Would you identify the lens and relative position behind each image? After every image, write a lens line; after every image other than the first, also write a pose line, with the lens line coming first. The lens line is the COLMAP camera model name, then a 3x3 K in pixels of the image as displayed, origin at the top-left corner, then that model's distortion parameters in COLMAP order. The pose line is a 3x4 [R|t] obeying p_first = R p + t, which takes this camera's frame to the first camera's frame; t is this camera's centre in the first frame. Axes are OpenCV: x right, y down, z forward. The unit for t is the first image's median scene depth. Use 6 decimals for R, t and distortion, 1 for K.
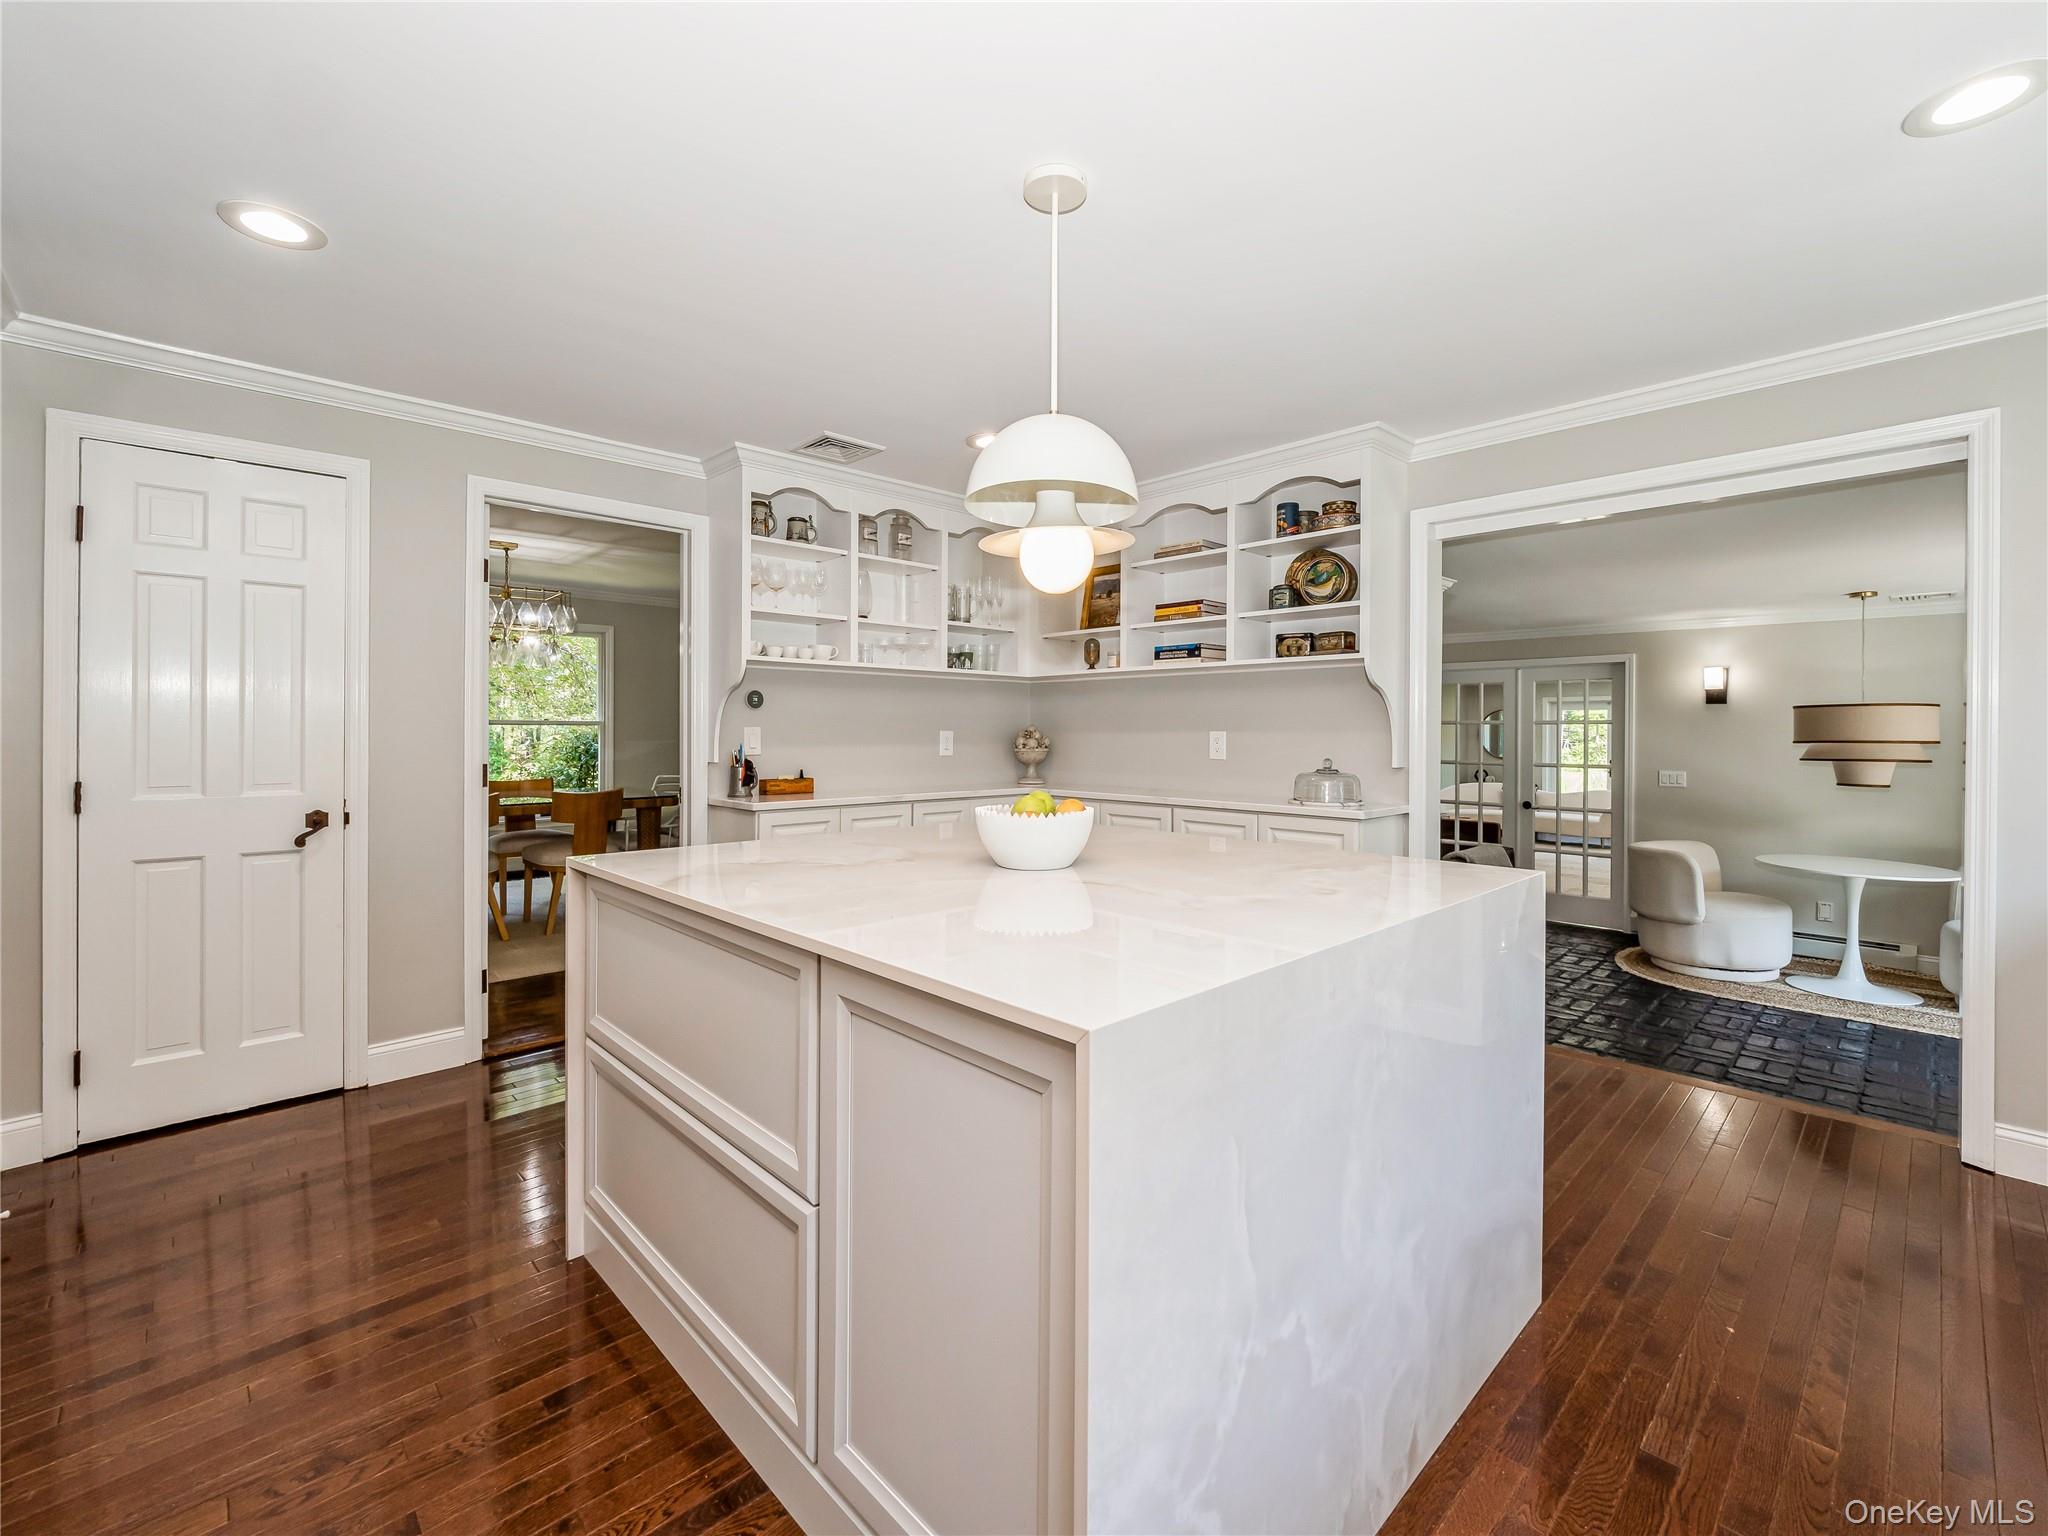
lens RADIAL K [[889.7, 0, 1021.0], [0, 889.7, 729.2], [0, 0, 1]] dist [-0.001142, -0.000130]
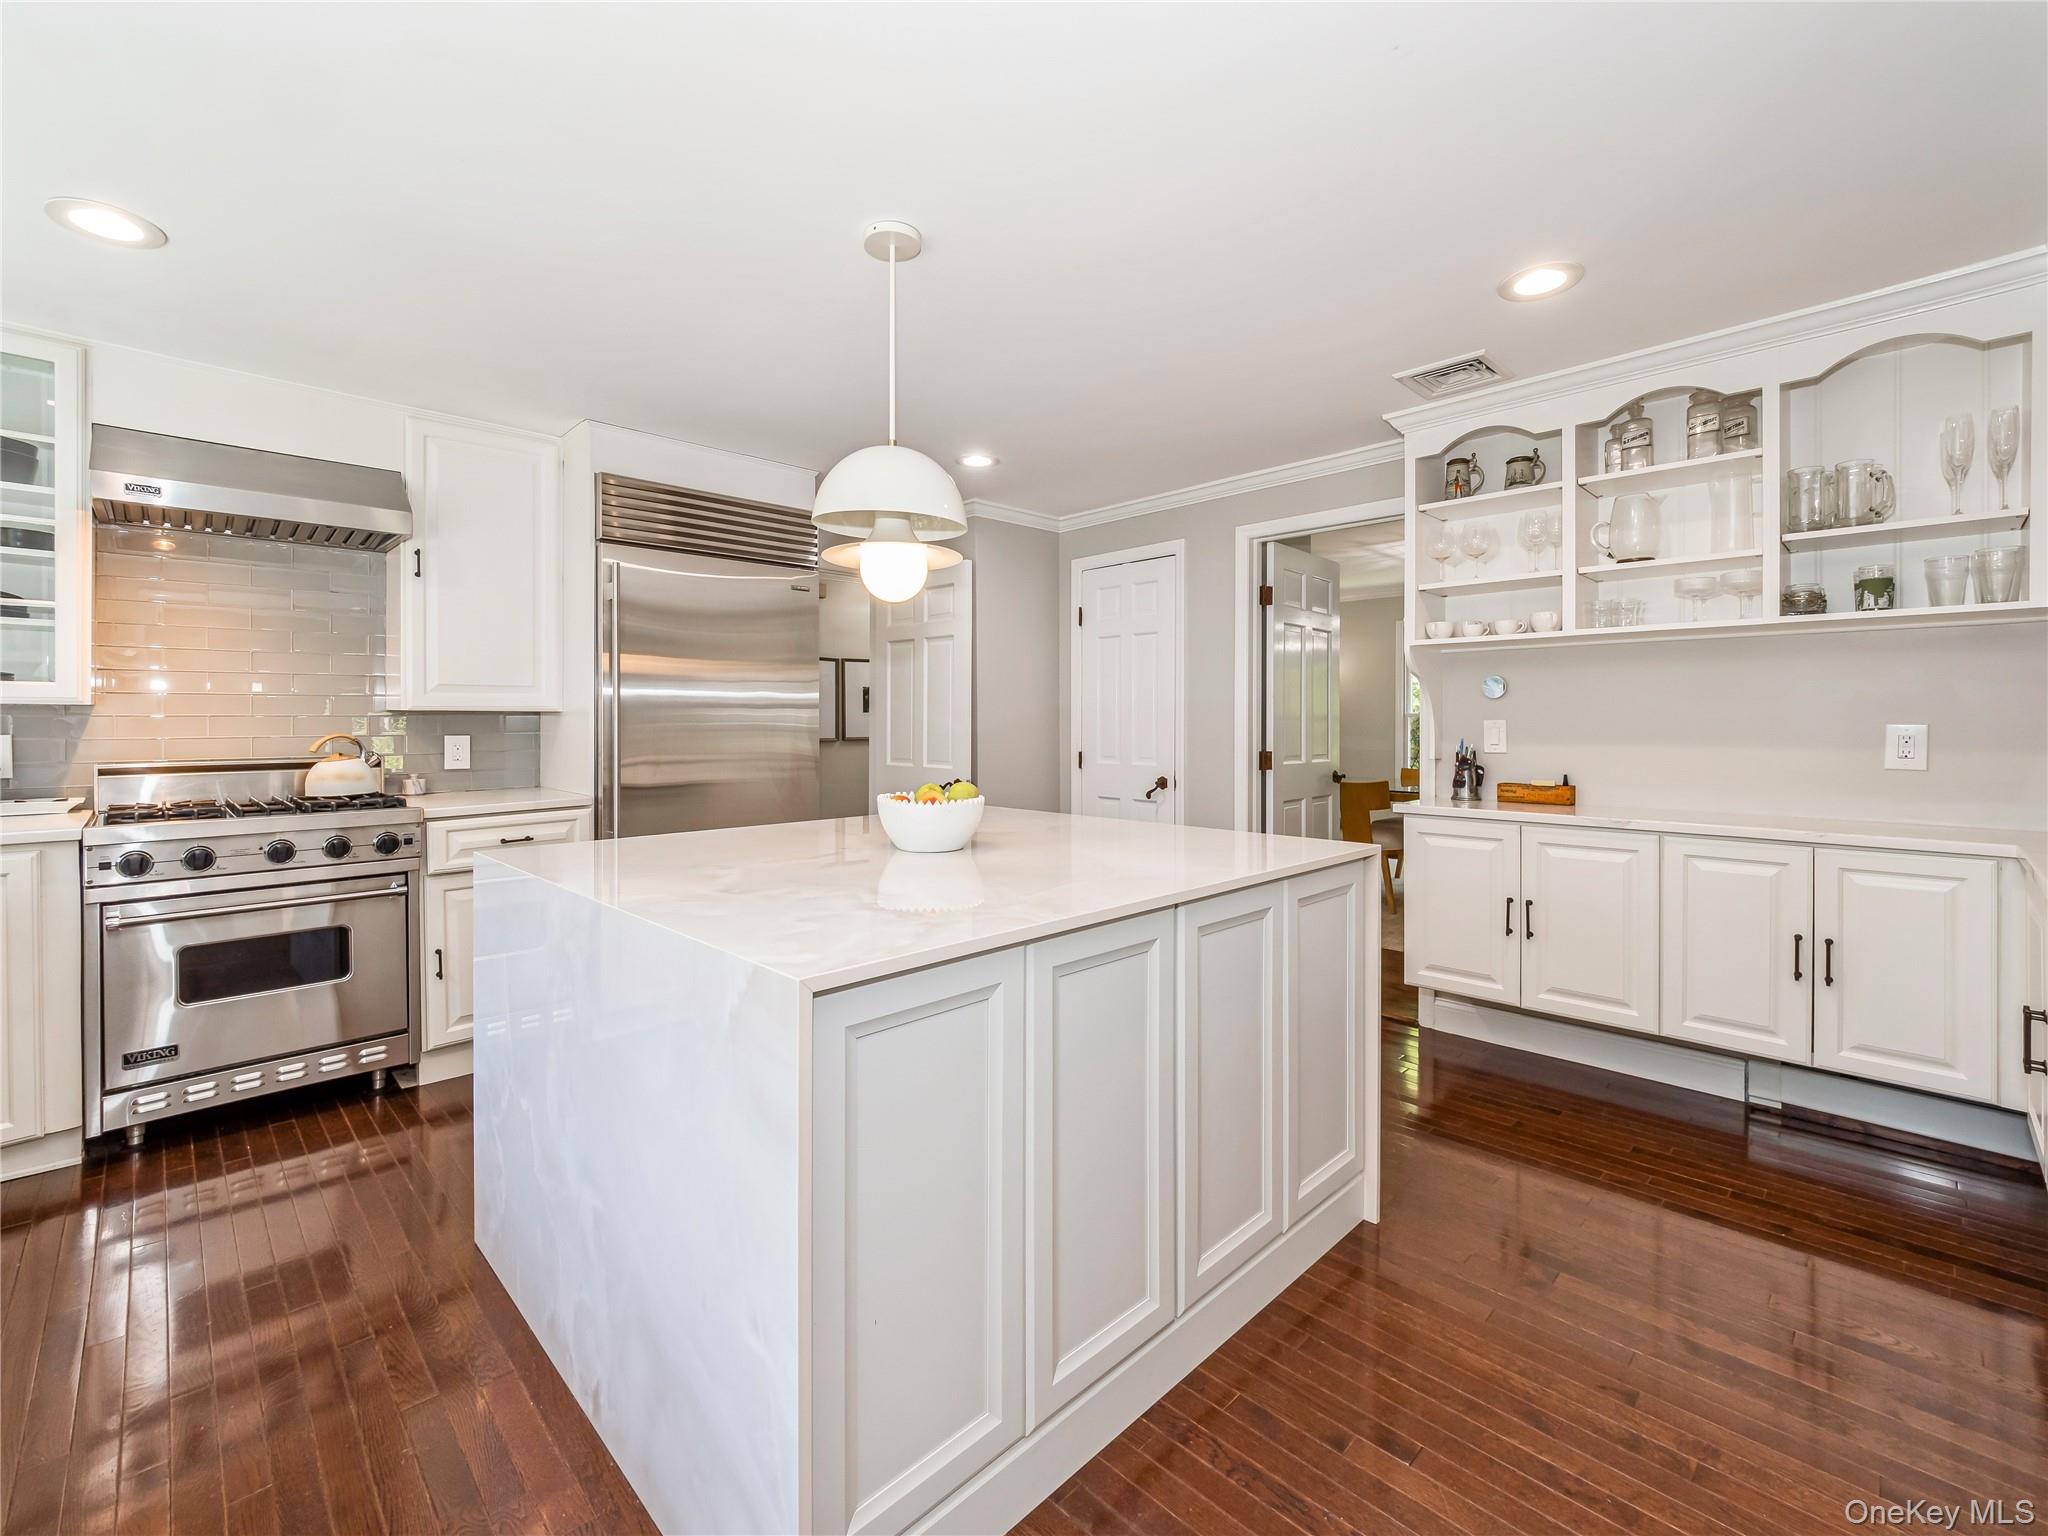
lens RADIAL K [[889.7, 0, 1021.0], [0, 889.7, 729.2], [0, 0, 1]] dist [-0.001142, -0.000130]
pose [[0.008343, 0.006720, -0.999943, 0.556408], [0.004841, 0.999965, 0.006760, -0.001399], [0.999953, -0.004897, 0.008310, 0.554664]]
